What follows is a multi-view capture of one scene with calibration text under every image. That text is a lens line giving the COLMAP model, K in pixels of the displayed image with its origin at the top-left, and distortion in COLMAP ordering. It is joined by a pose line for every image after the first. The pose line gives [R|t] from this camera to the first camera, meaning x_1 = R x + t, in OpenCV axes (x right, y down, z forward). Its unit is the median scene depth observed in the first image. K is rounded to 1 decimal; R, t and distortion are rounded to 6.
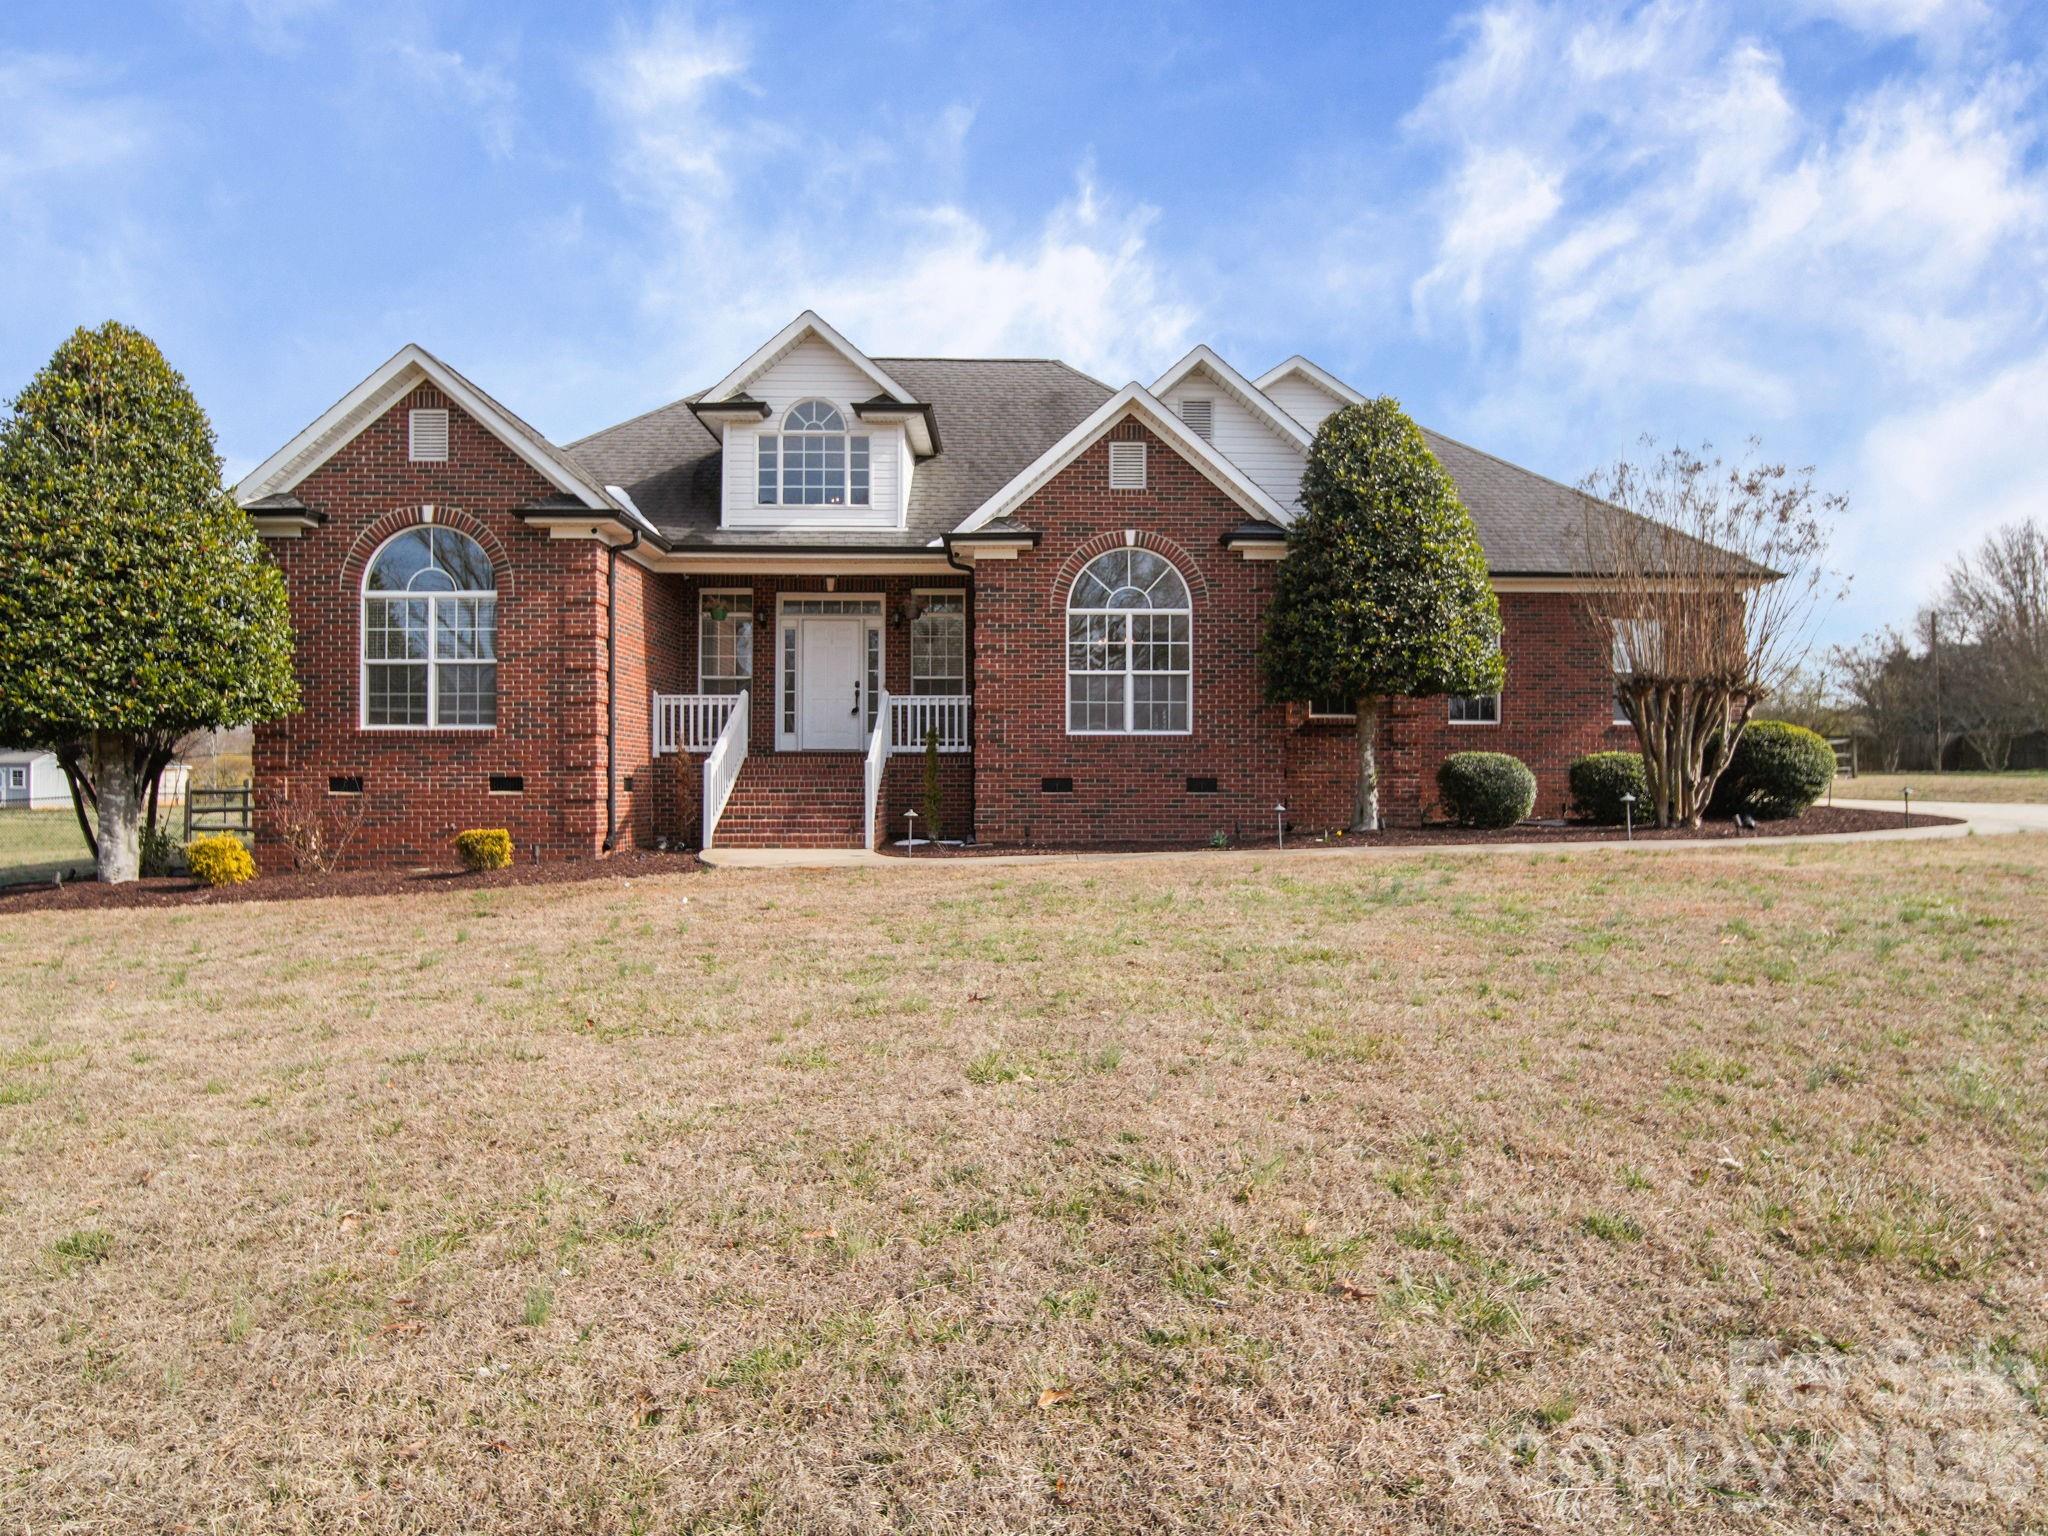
lens RADIAL K [[1267.2, 0, 1024.0], [0, 1267.2, 768.0], [0, 0, 1]] dist [-0.003476, 0.002717]
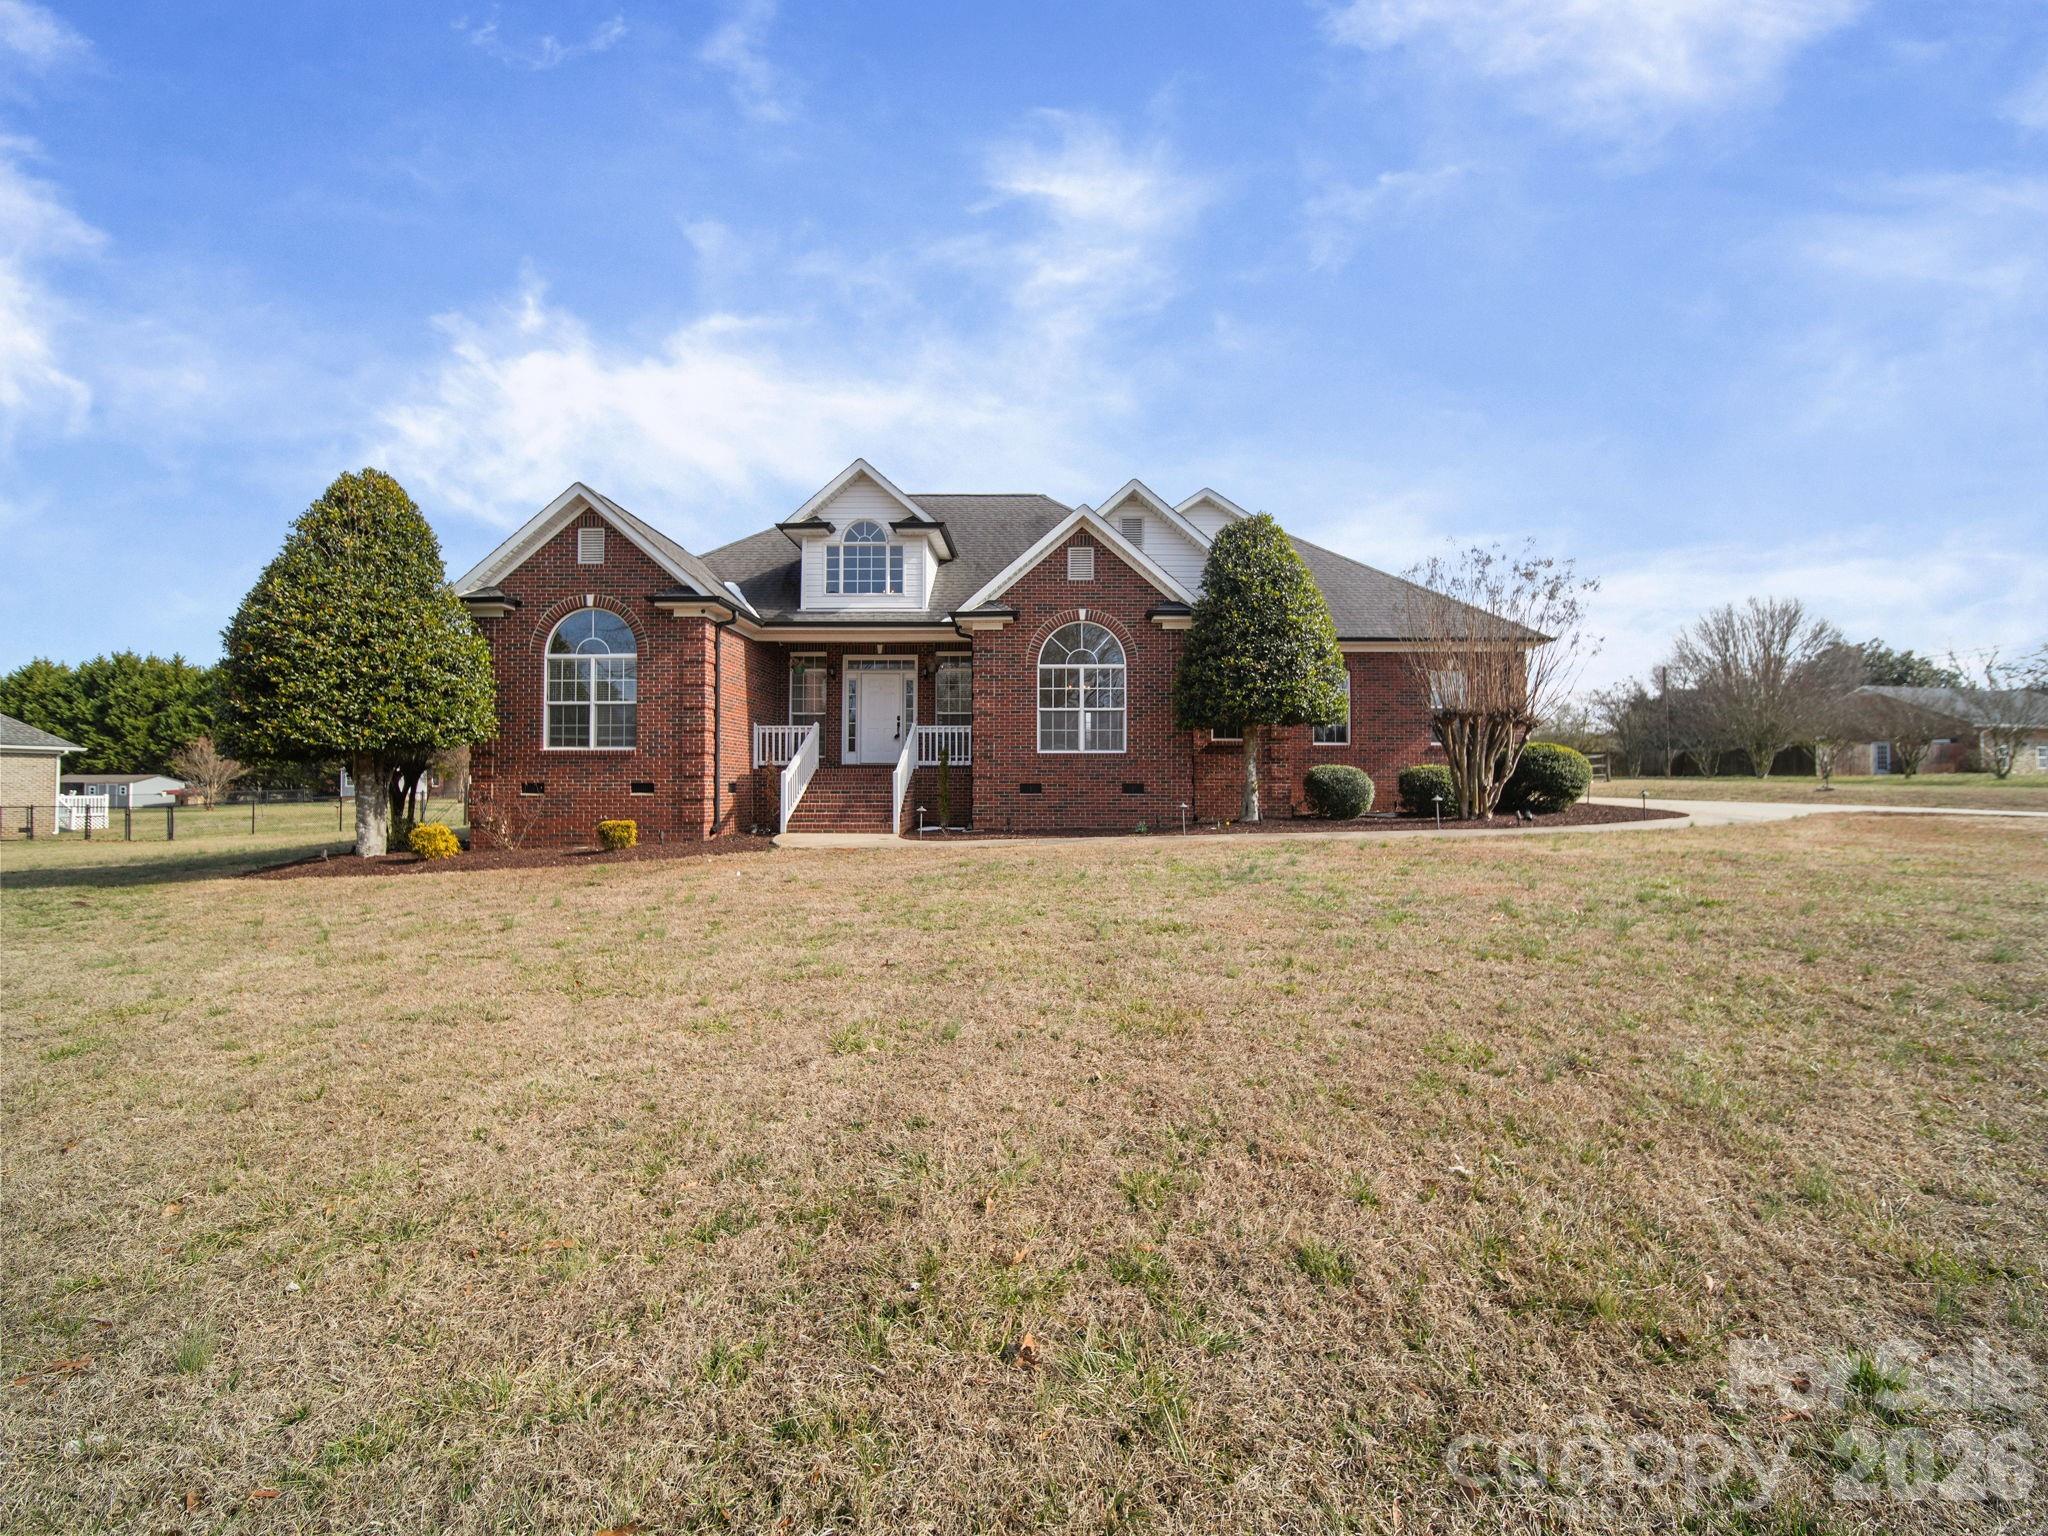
lens RADIAL K [[820.2, 0, 1032.8], [0, 820.2, 764.2], [0, 0, 1]] dist [-0.000754, -0.000480]
pose [[0.999409, -0.000483, -0.034385, 0.064108], [0.000134, 0.999949, -0.010144, -0.004752], [0.034388, 0.010133, 0.999357, 0.086555]]
